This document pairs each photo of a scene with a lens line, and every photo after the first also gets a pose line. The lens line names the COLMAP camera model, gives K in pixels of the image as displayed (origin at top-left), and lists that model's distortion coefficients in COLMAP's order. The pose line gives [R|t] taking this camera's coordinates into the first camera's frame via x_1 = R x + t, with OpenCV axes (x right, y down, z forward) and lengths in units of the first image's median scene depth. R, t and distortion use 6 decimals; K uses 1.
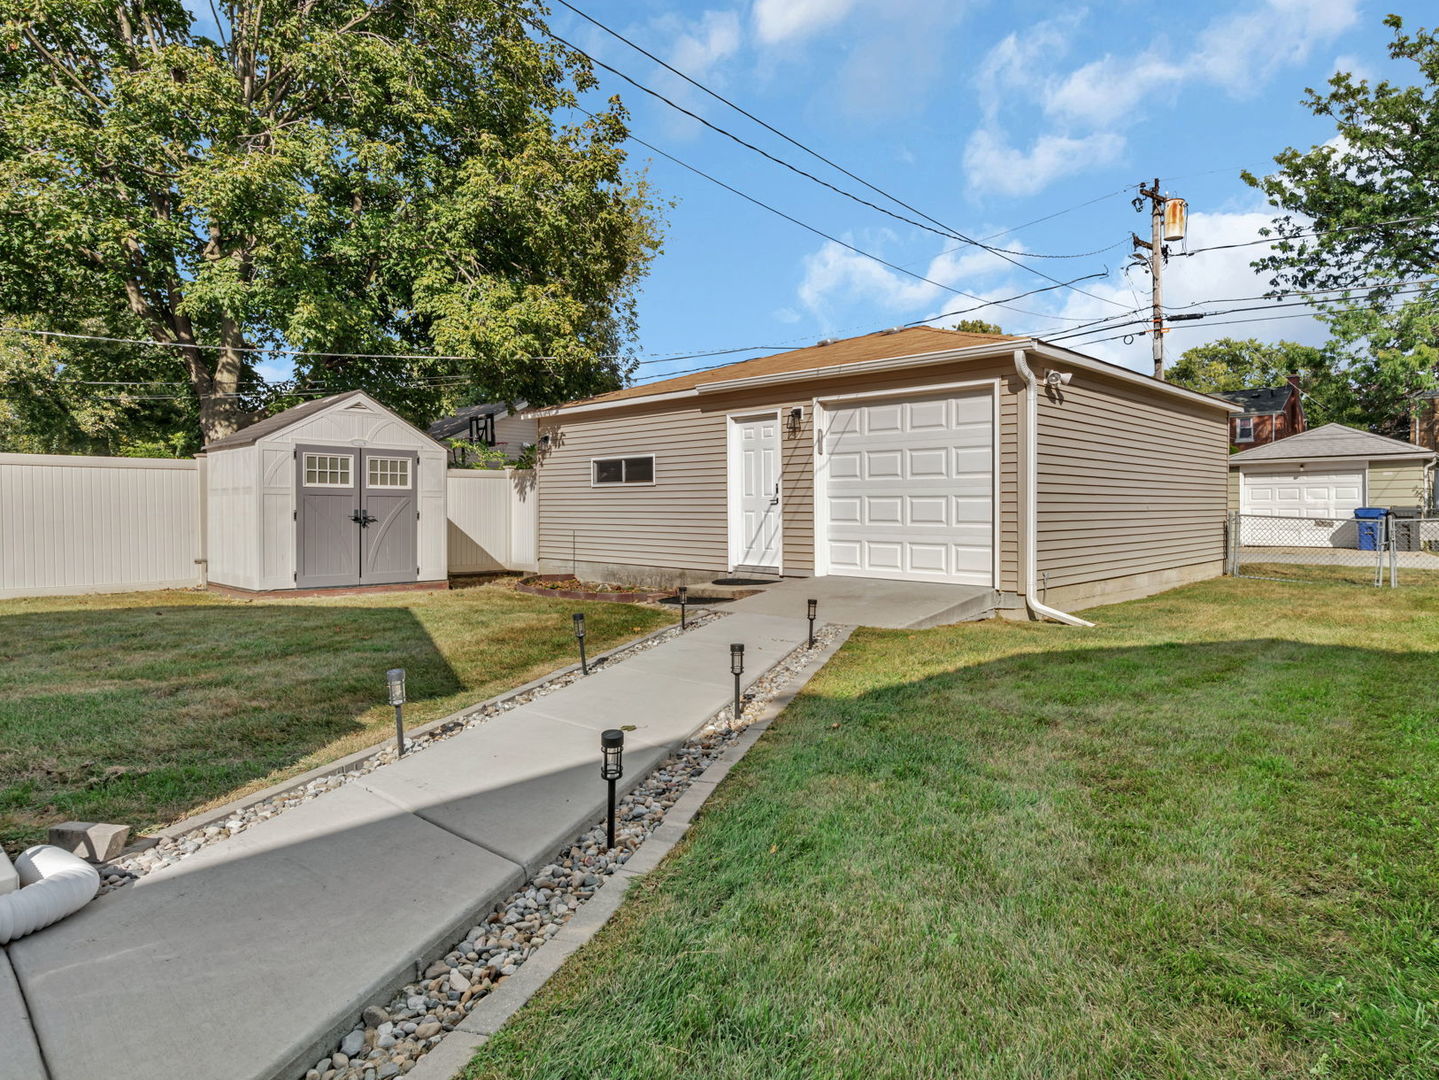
lens RADIAL K [[847.4, 0, 725.6], [0, 847.4, 517.4], [0, 0, 1]] dist [-0.004762, -0.001822]
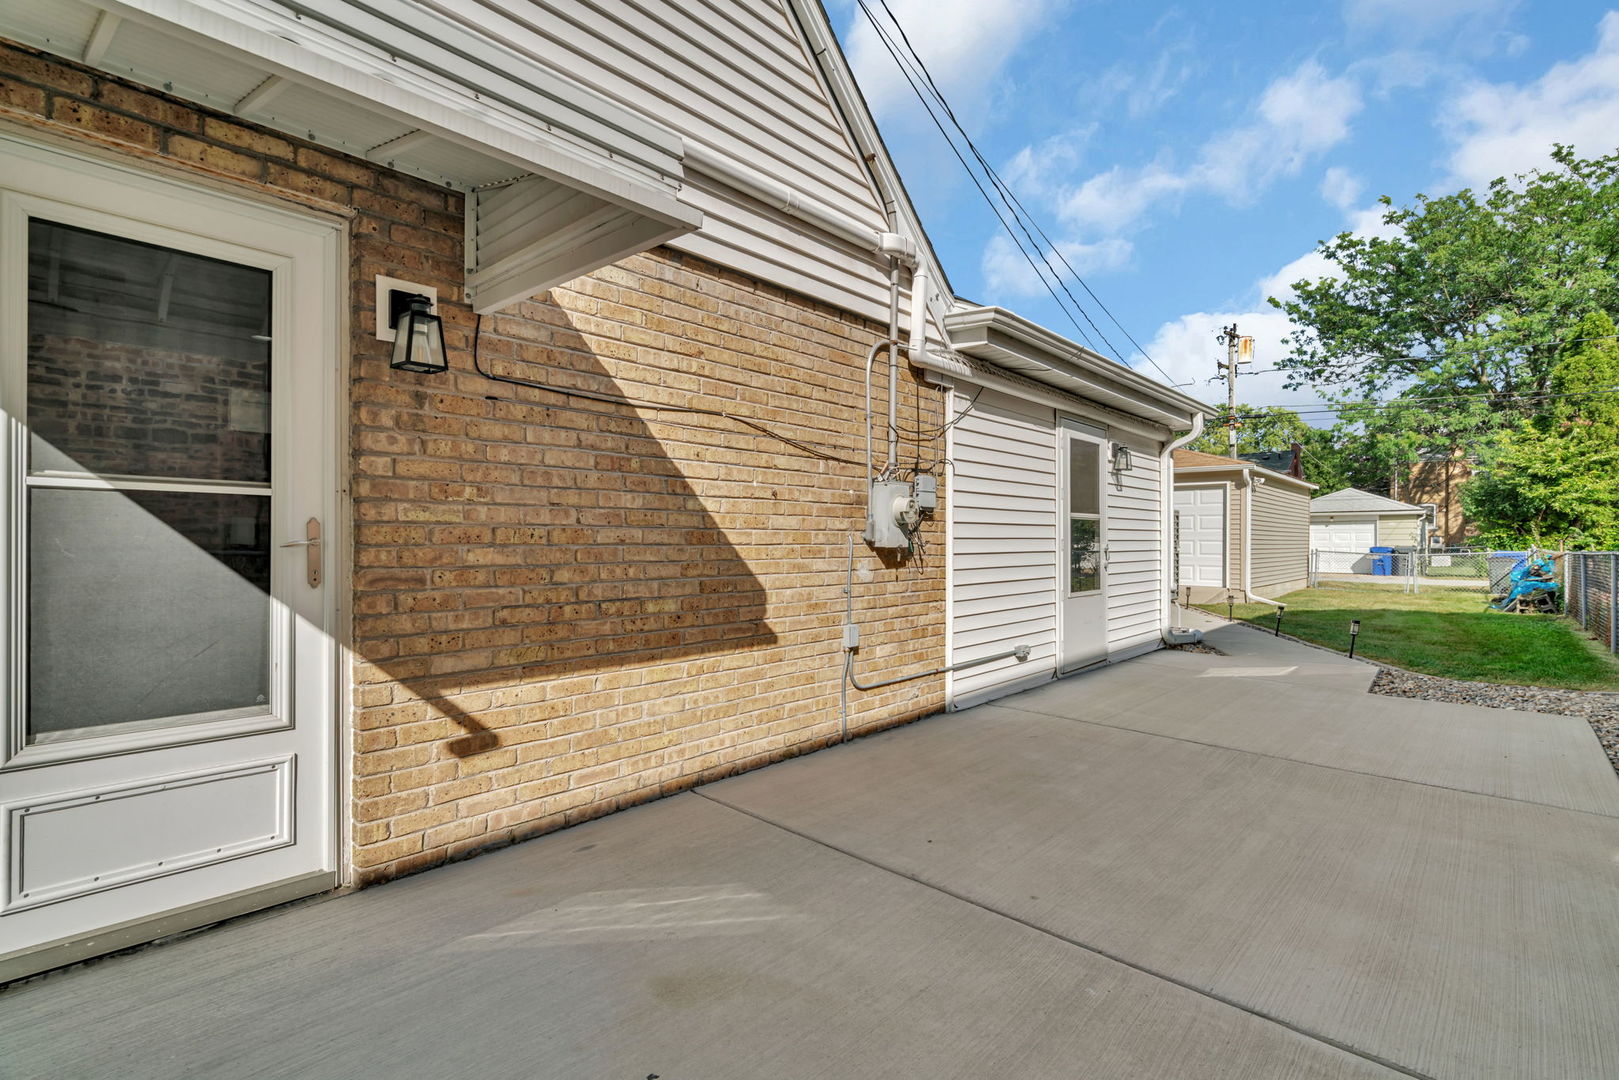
lens RADIAL K [[737.2, 0, 802.2], [0, 737.2, 539.5], [0, 0, 1]] dist [0.000092, -0.000084]
pose [[0.999797, 0.003064, 0.019902, -0.160939], [-0.002689, 0.999819, -0.018828, 0.001569], [-0.019956, 0.018771, 0.999625, -0.158183]]
